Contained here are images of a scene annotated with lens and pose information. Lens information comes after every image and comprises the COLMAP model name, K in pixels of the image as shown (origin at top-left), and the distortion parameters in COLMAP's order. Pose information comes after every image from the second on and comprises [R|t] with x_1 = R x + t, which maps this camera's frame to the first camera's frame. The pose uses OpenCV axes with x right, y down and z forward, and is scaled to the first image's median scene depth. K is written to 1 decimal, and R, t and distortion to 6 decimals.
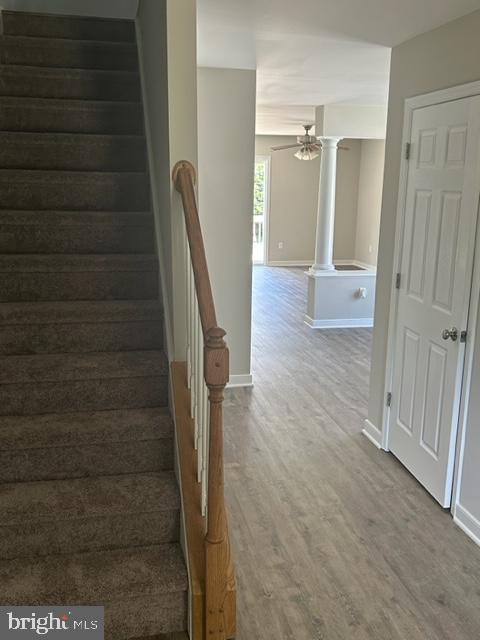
lens RADIAL K [[630.1, 0, 240.0], [0, 630.1, 320.0], [0, 0, 1]] dist [0.072235, -0.011556]
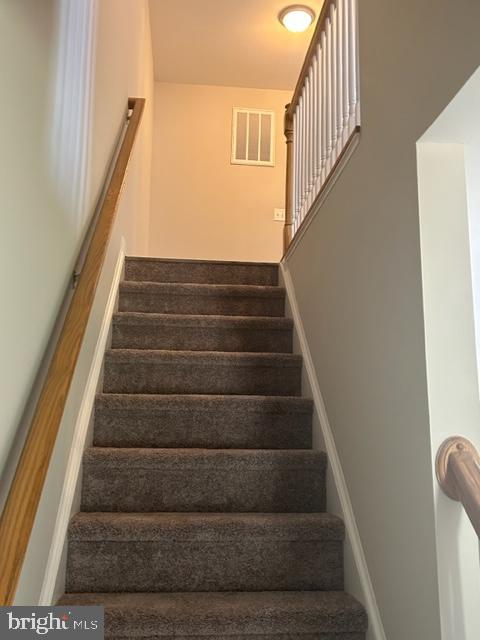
lens RADIAL K [[650.9, 0, 240.0], [0, 650.9, 320.0], [0, 0, 1]] dist [0.003450, -0.003995]
pose [[0.992813, -0.023887, -0.117267, -0.157987], [-0.024087, 0.919939, -0.391320, -0.098900], [0.117226, 0.391332, 0.912753, 0.354030]]
